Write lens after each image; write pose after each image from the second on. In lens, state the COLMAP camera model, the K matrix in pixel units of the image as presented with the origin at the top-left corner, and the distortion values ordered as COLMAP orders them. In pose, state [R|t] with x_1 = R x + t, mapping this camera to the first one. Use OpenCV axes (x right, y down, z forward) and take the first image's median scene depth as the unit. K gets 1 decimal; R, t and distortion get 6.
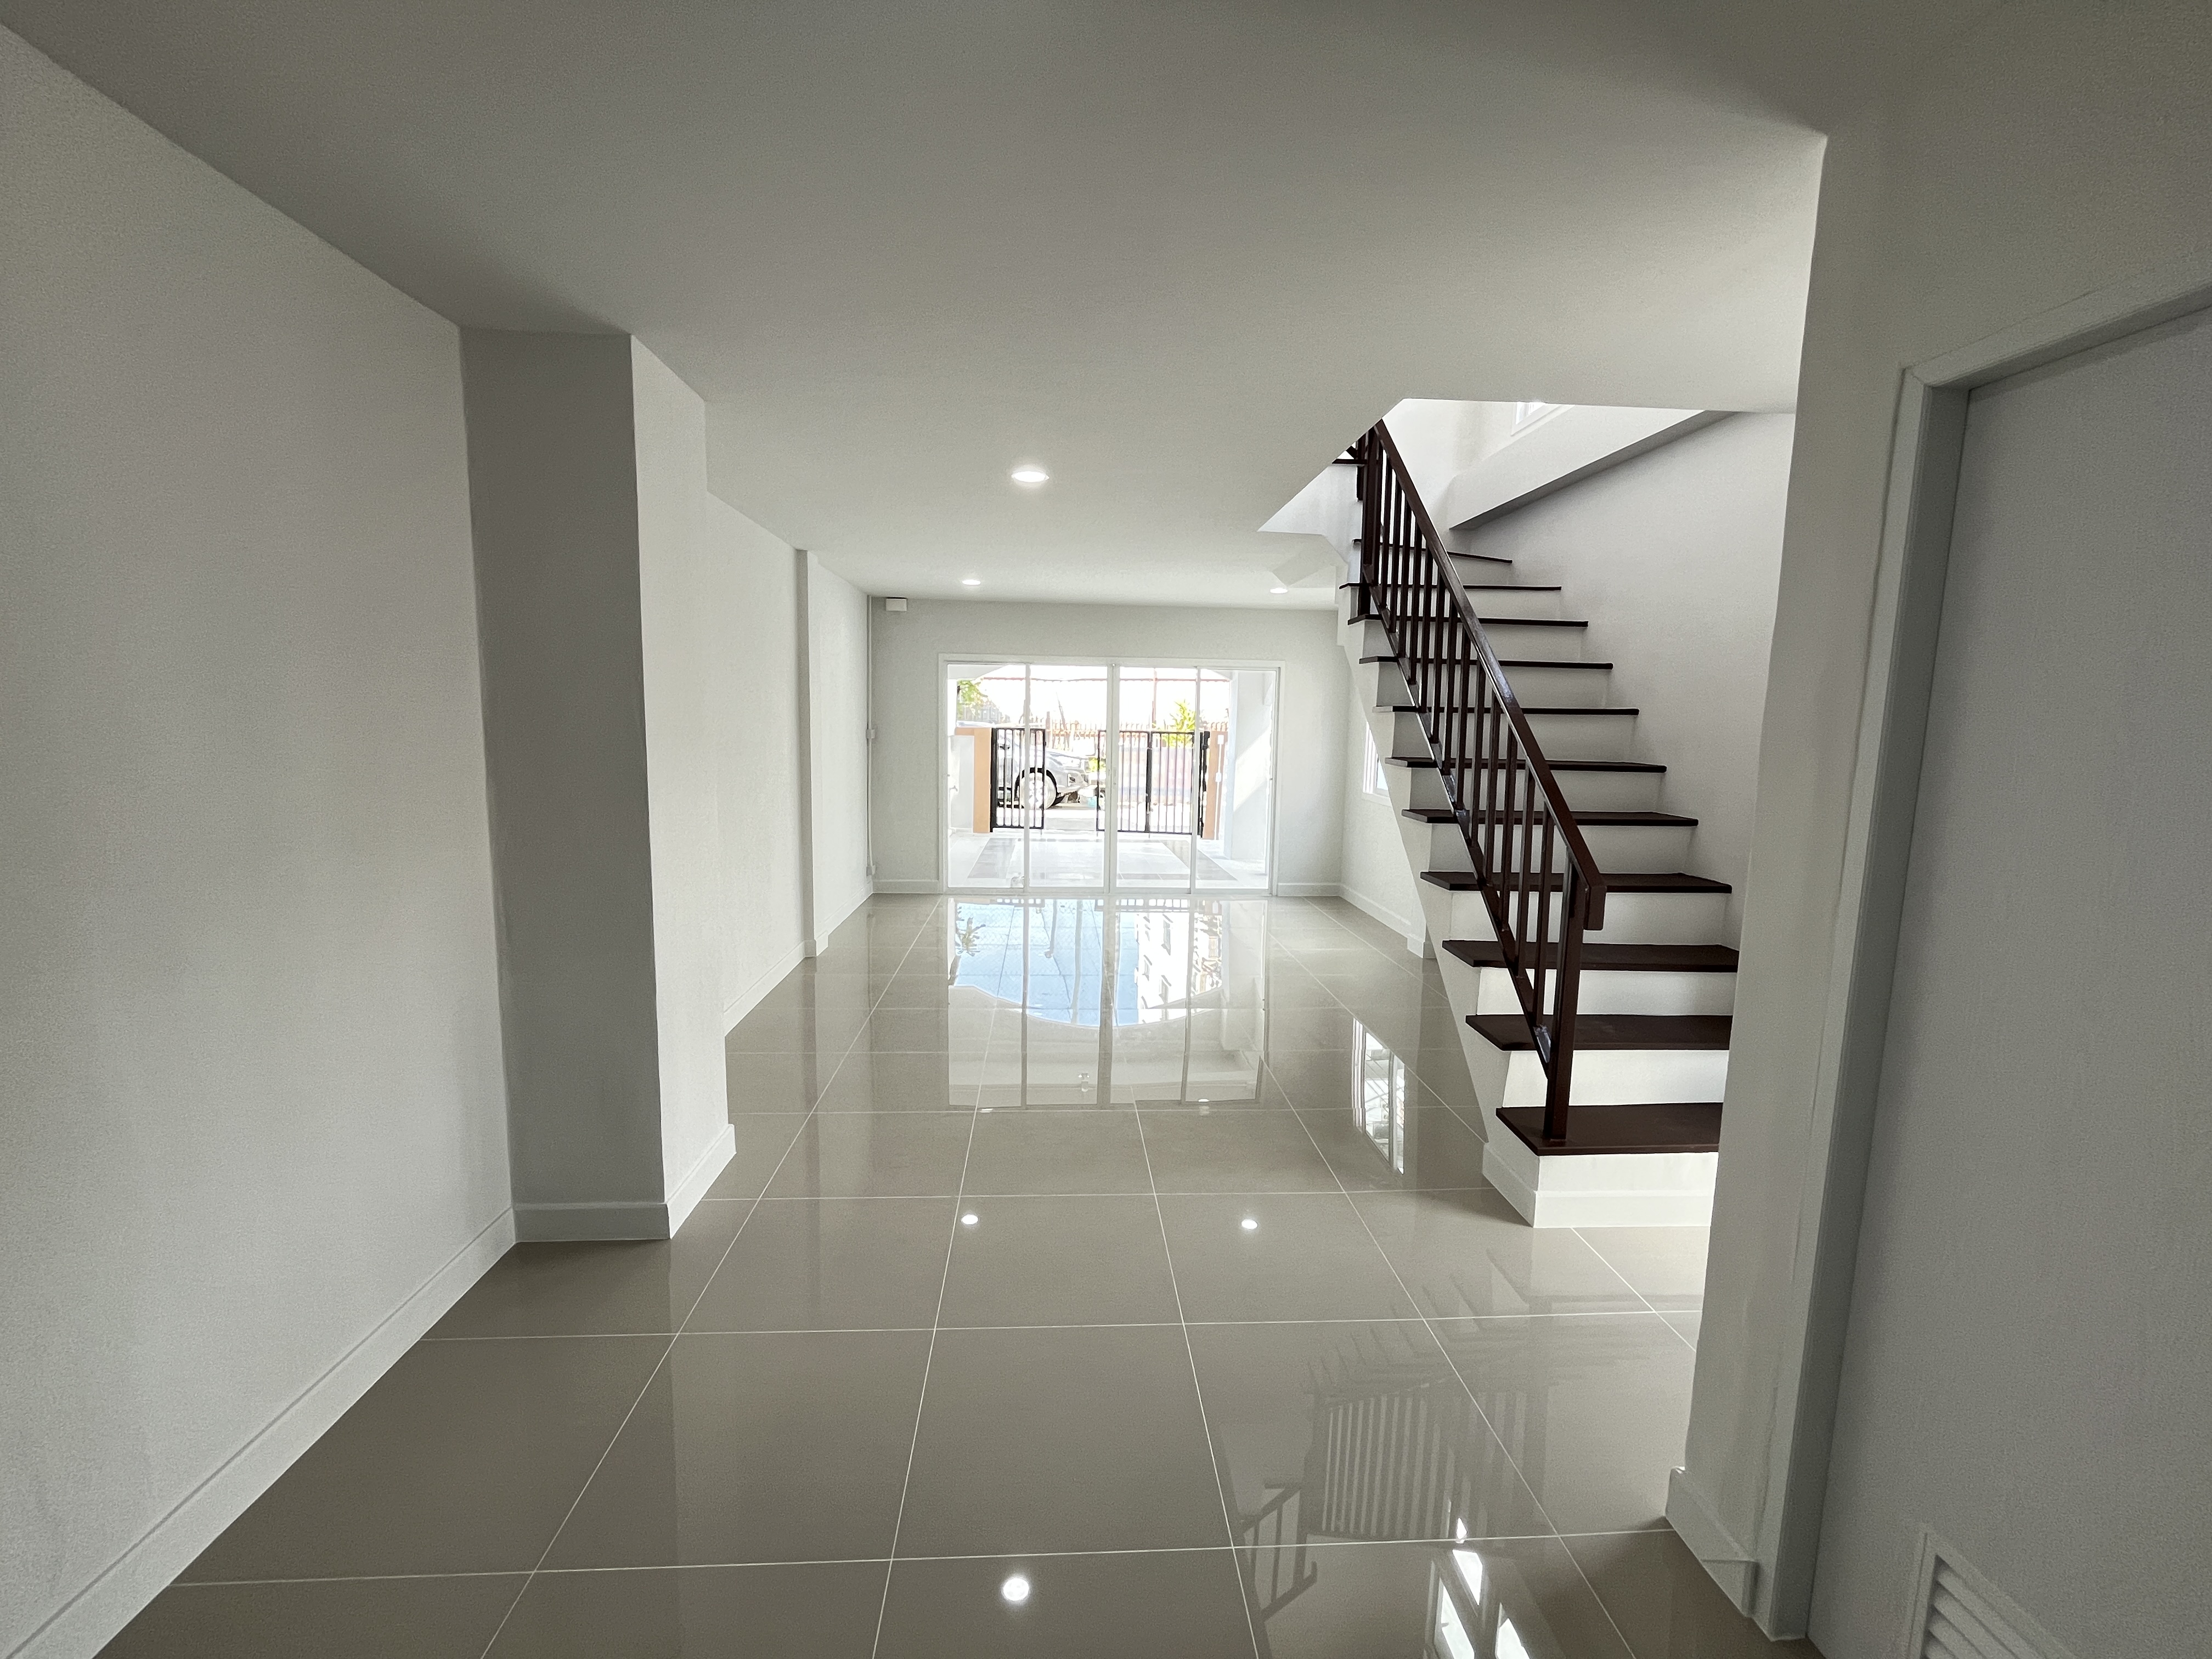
lens RADIAL K [[900.9, 0, 1113.3], [0, 900.9, 838.2], [0, 0, 1]] dist [-0.003179, -0.000835]
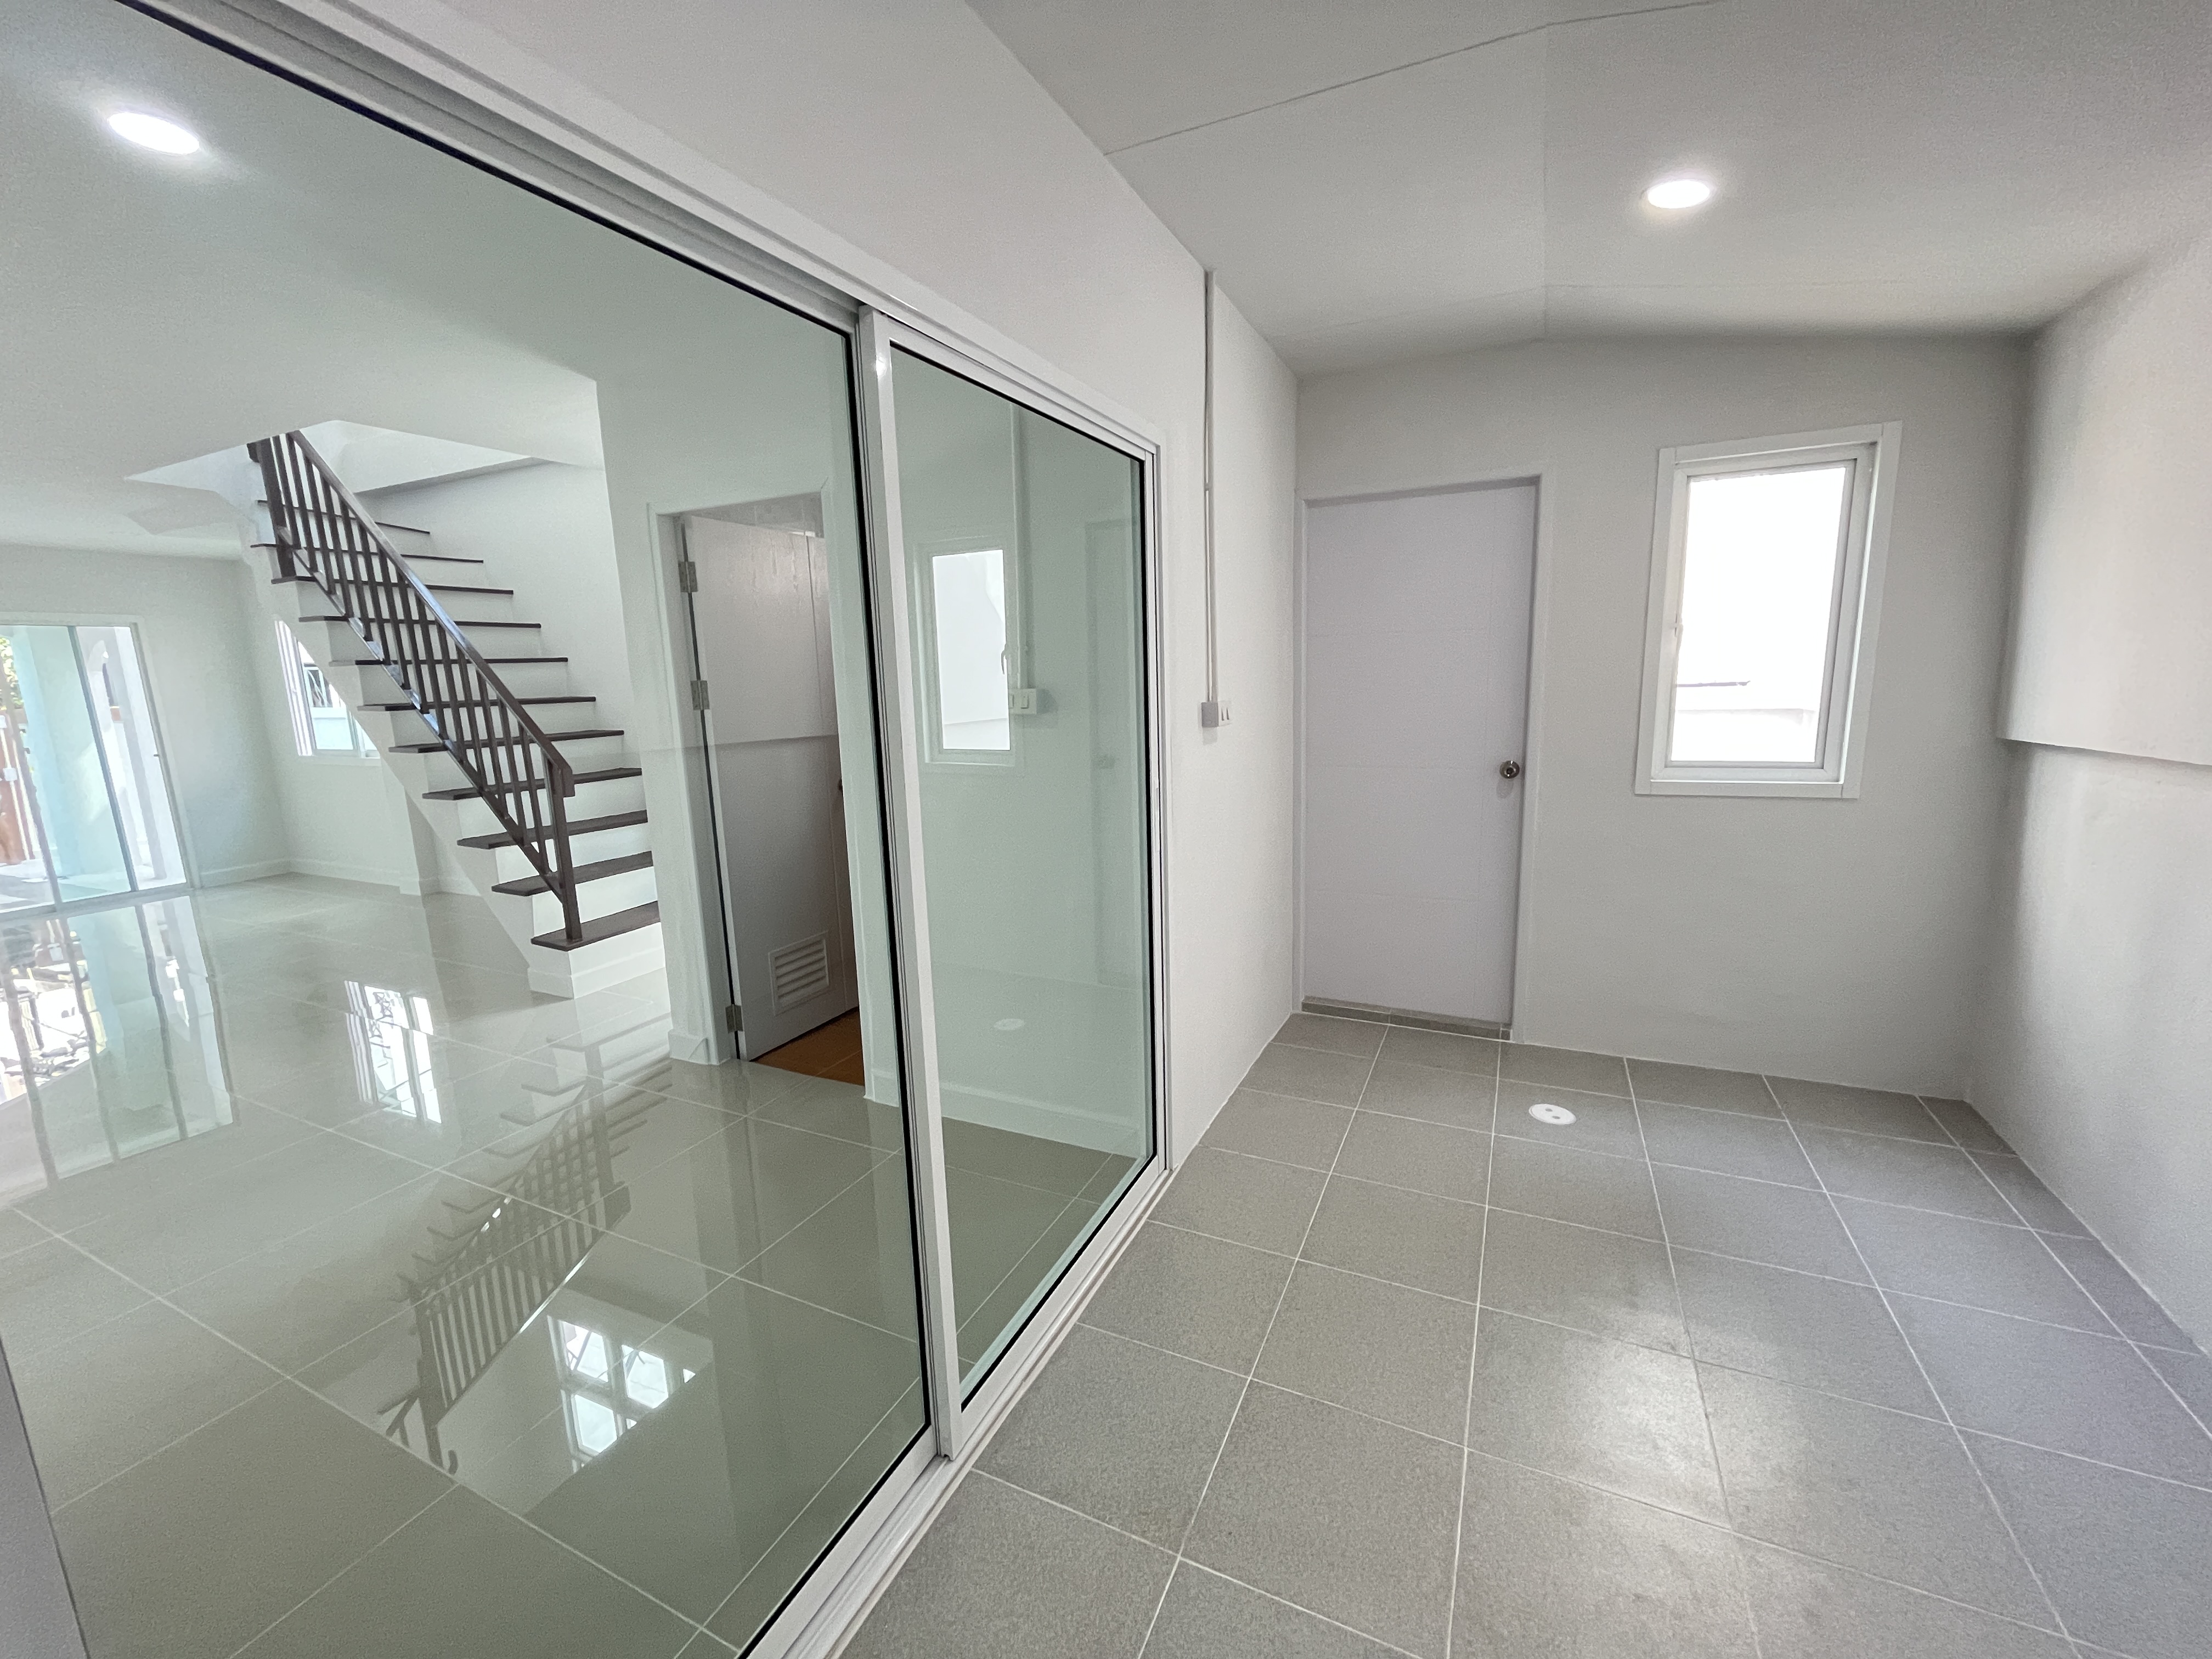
lens RADIAL K [[900.9, 0, 1121.6], [0, 900.9, 842.4], [0, 0, 1]] dist [-0.003179, -0.000835]
pose [[0.491935, -0.181494, 0.851505, -0.256244], [0.144919, 0.981456, 0.125470, 0.089539], [-0.858486, 0.061676, 0.509114, -0.459730]]
